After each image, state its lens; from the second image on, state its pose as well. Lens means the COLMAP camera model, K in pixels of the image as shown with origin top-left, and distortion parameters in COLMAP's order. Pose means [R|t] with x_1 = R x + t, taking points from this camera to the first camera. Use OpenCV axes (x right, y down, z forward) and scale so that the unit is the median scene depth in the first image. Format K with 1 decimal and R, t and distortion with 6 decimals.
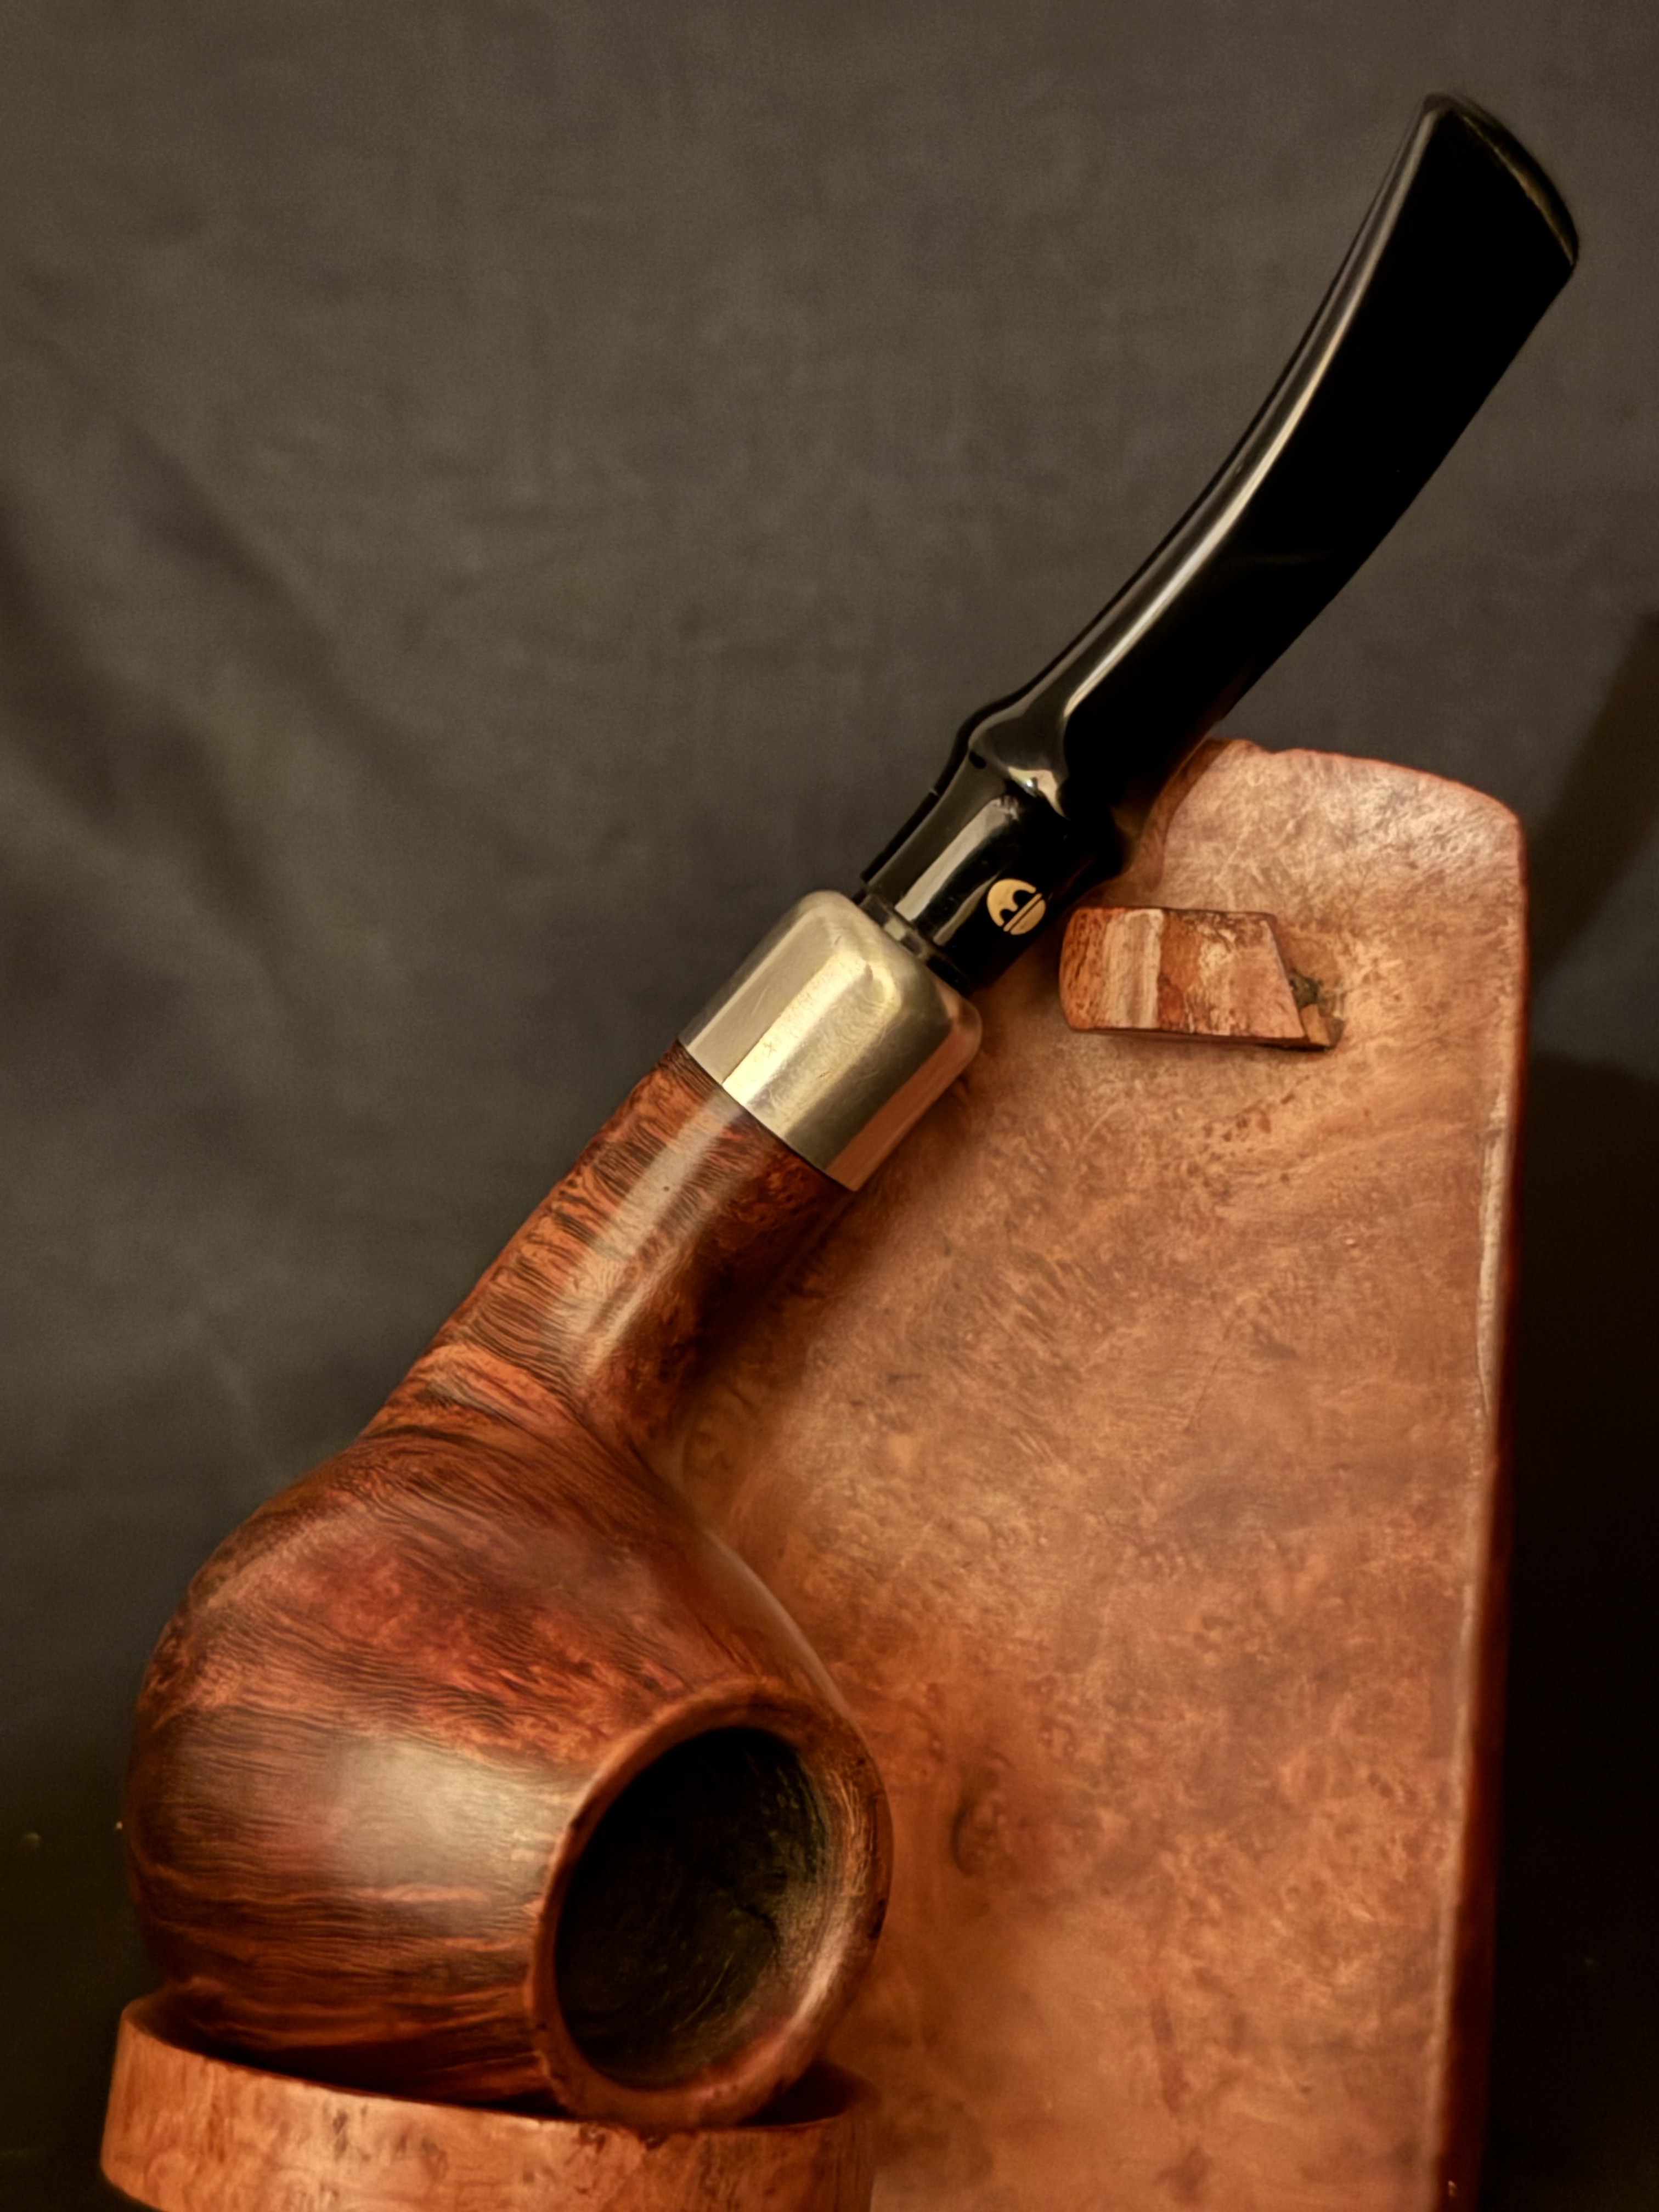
lens RADIAL K [[3396.9, 0, 814.8], [0, 3396.9, 1107.3], [0, 0, 1]] dist [0.098049, 0.000000]
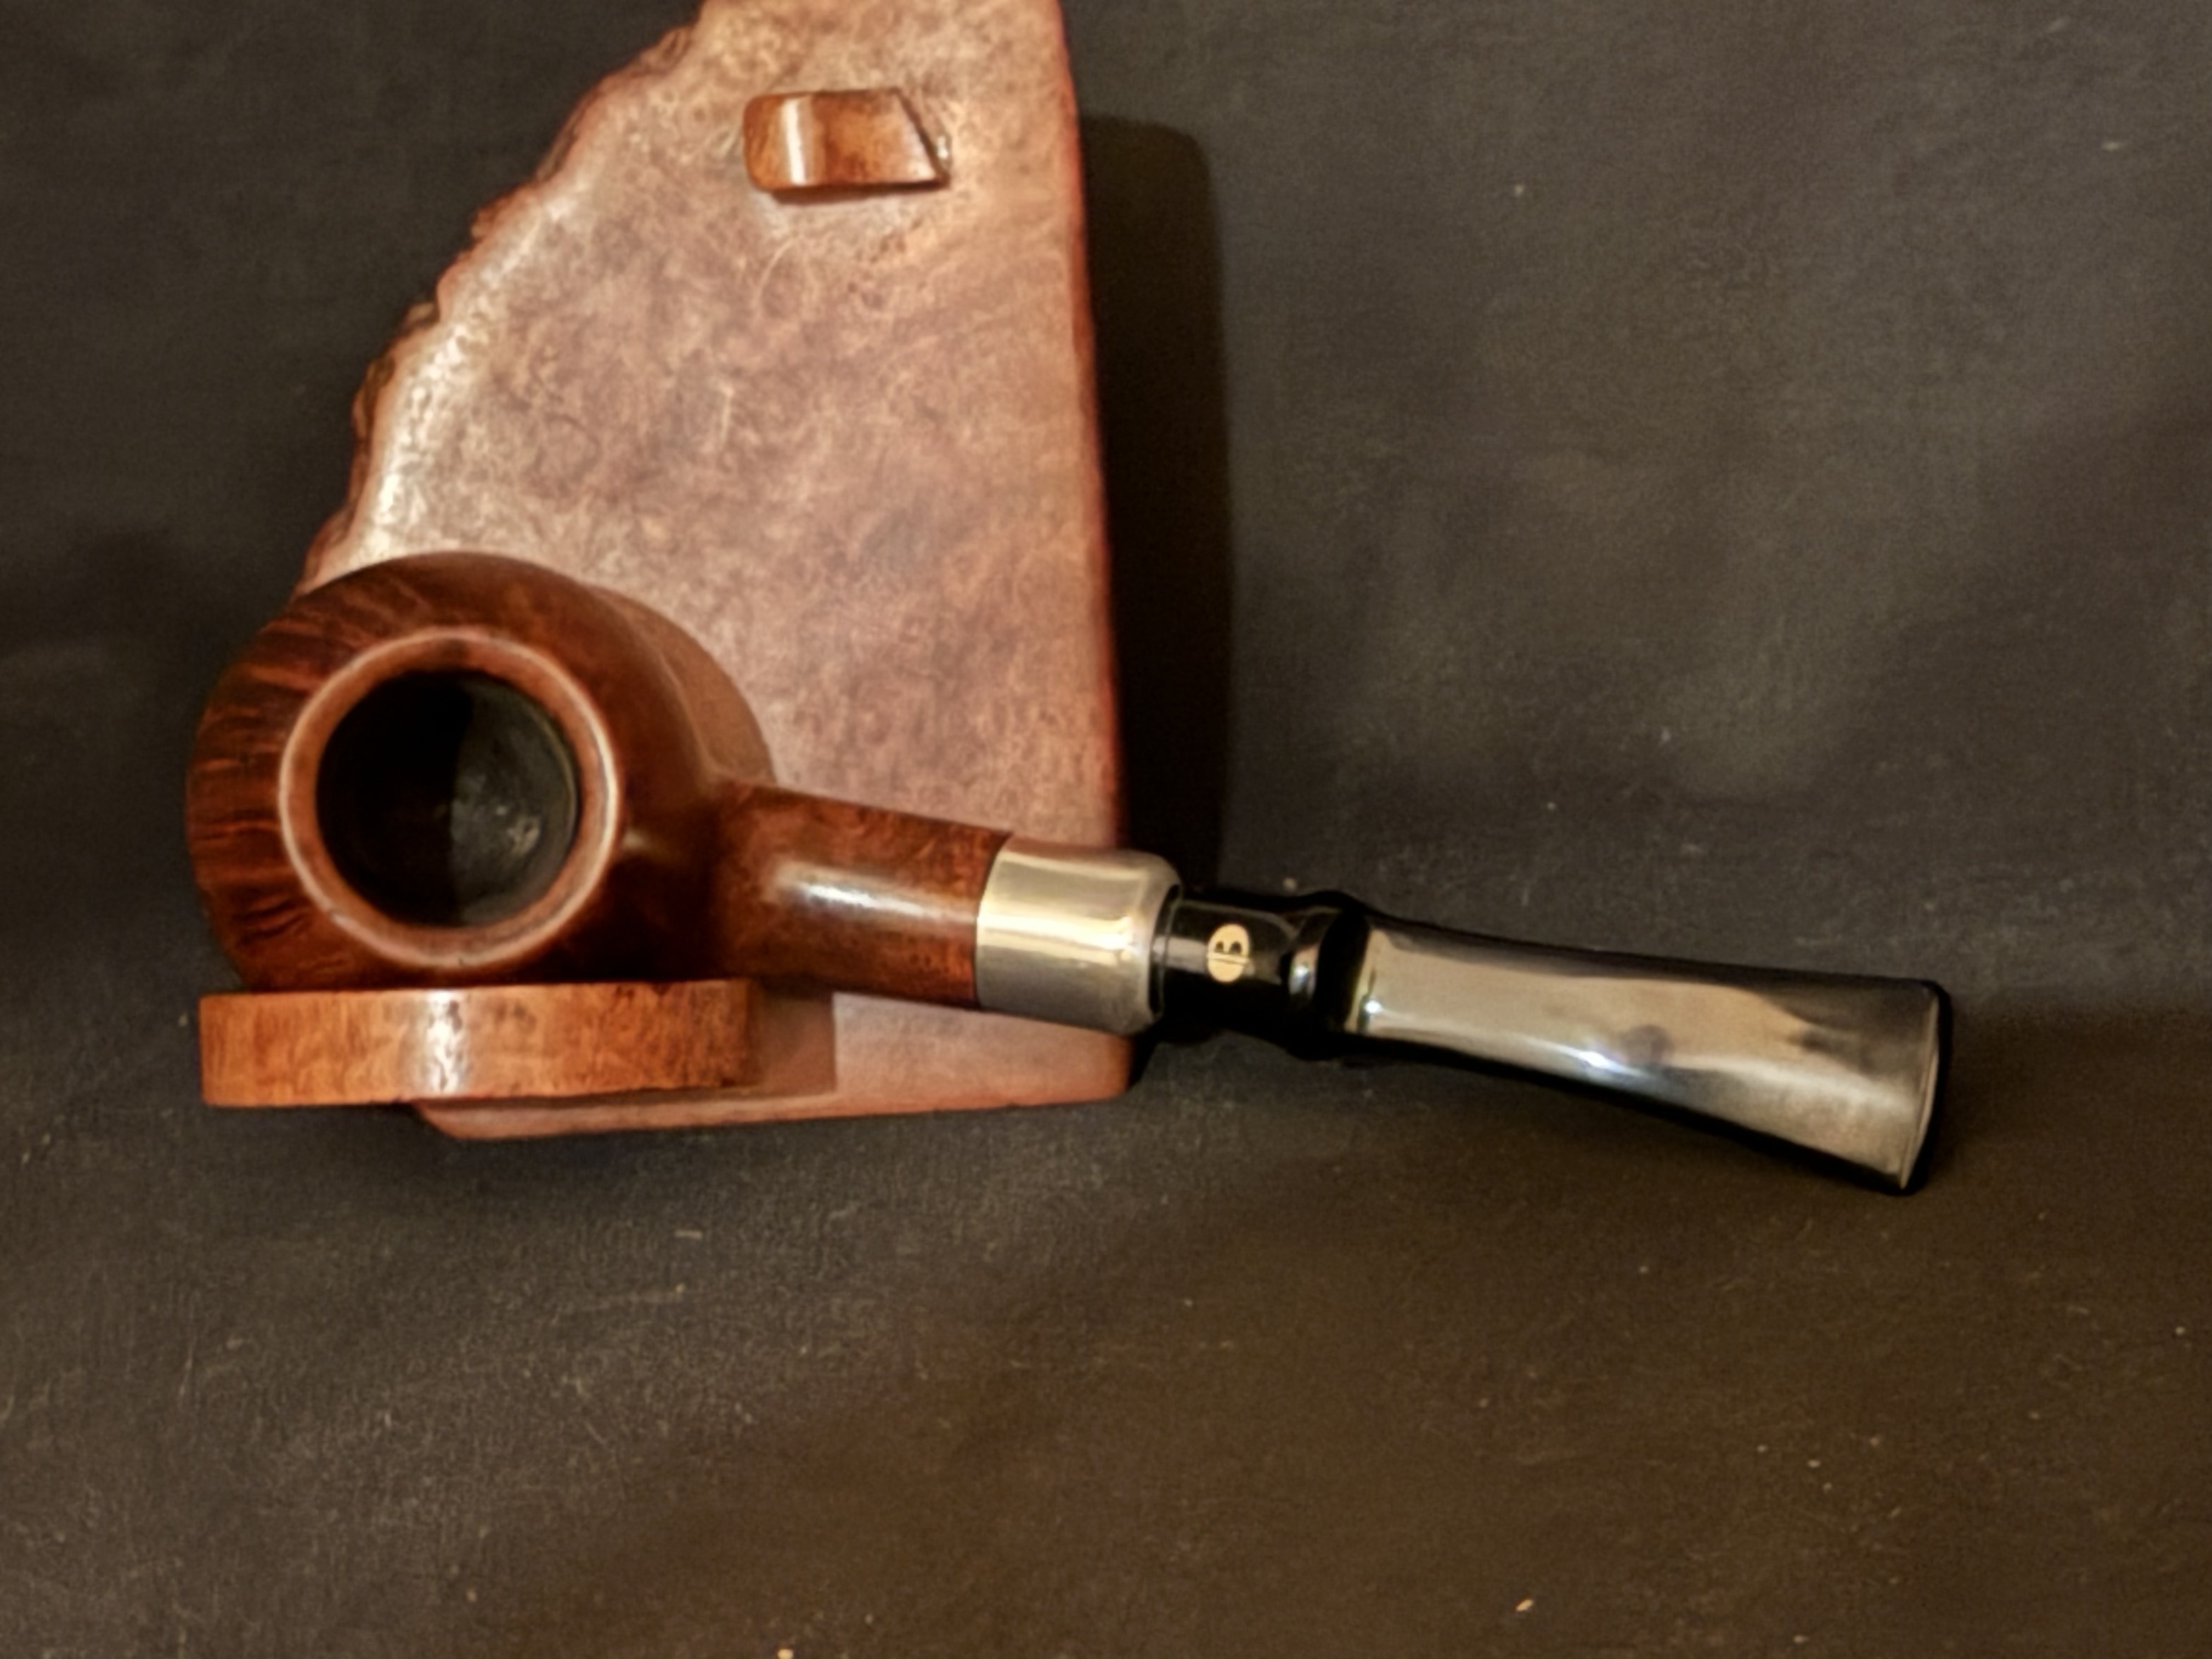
lens RADIAL K [[5300.4, 0, 1103.2], [0, 5300.4, 808.4], [0, 0, 1]] dist [0.117192, 0.000000]
pose [[0.936312, -0.148142, 0.318394, -0.489109], [0.111414, 0.985139, 0.130725, -0.041229], [-0.333027, -0.086925, 0.938902, -0.993763]]
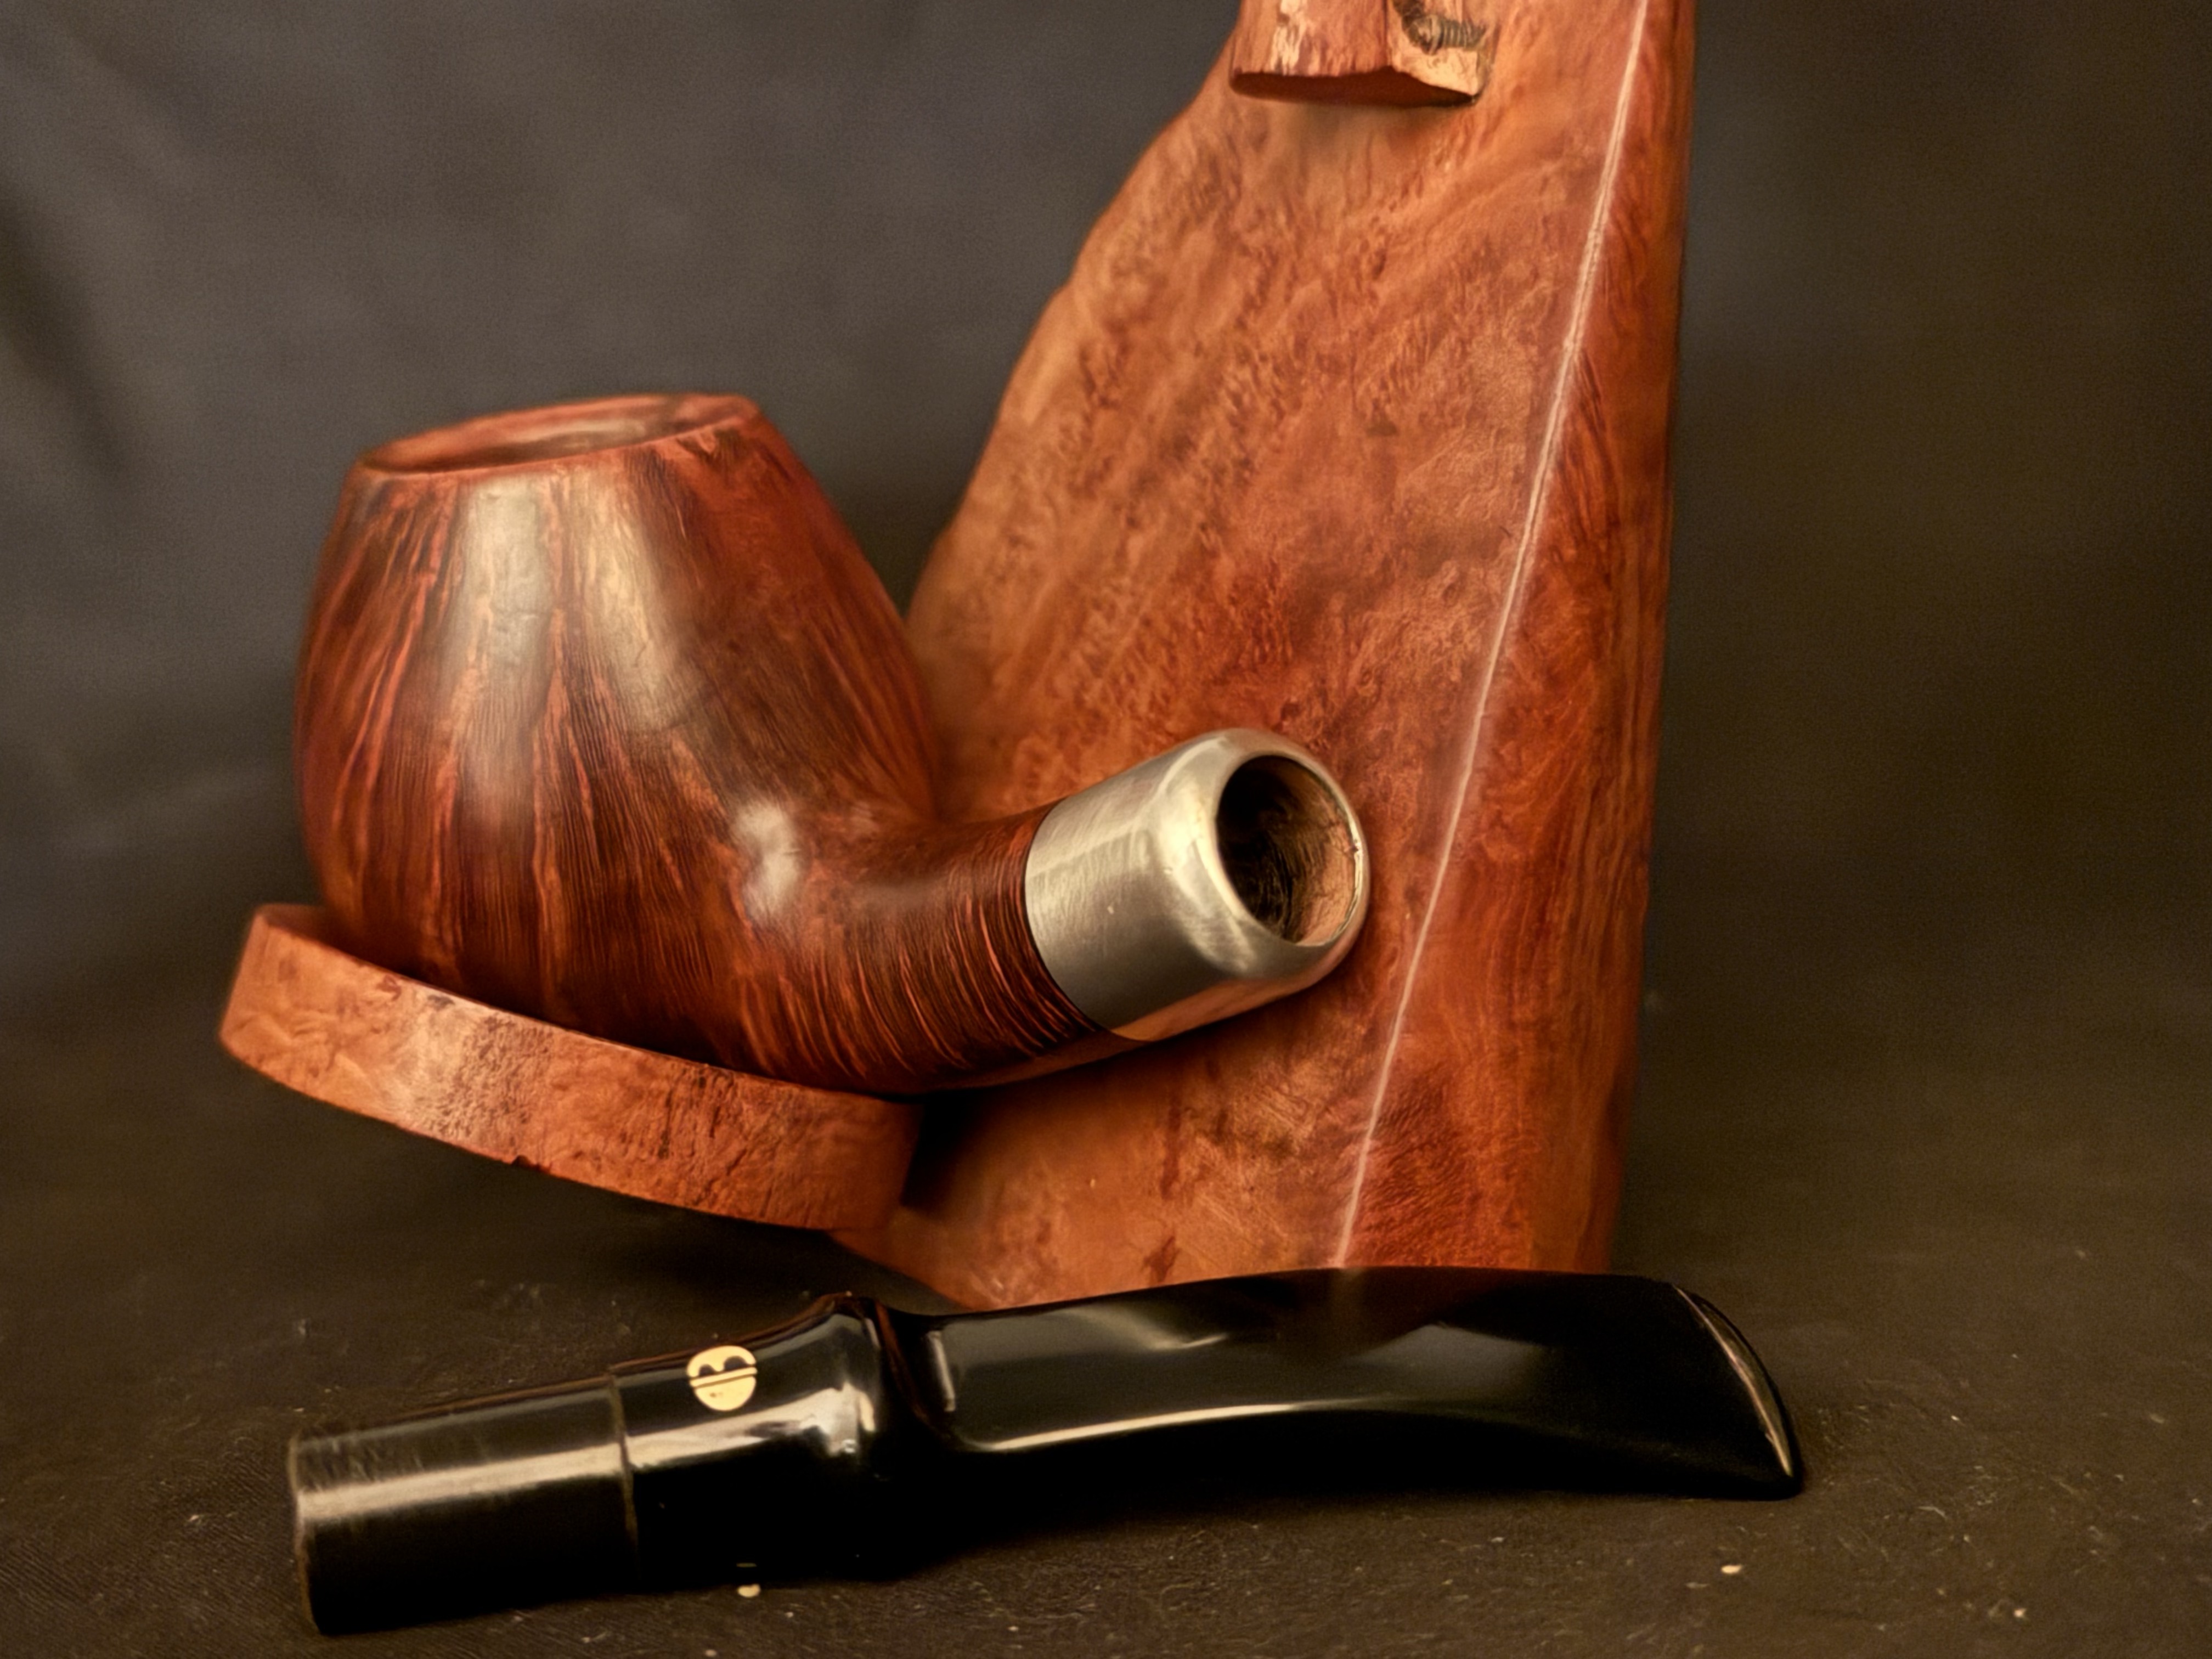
lens RADIAL K [[3057.3, 0, 1140.4], [0, 3057.3, 821.6], [0, 0, 1]] dist [0.121786, 0.000000]
pose [[0.763384, 0.083888, -0.640475, 0.631115], [-0.108792, 0.994064, 0.000531, 0.185585], [0.636718, 0.069273, 0.767979, 0.325955]]
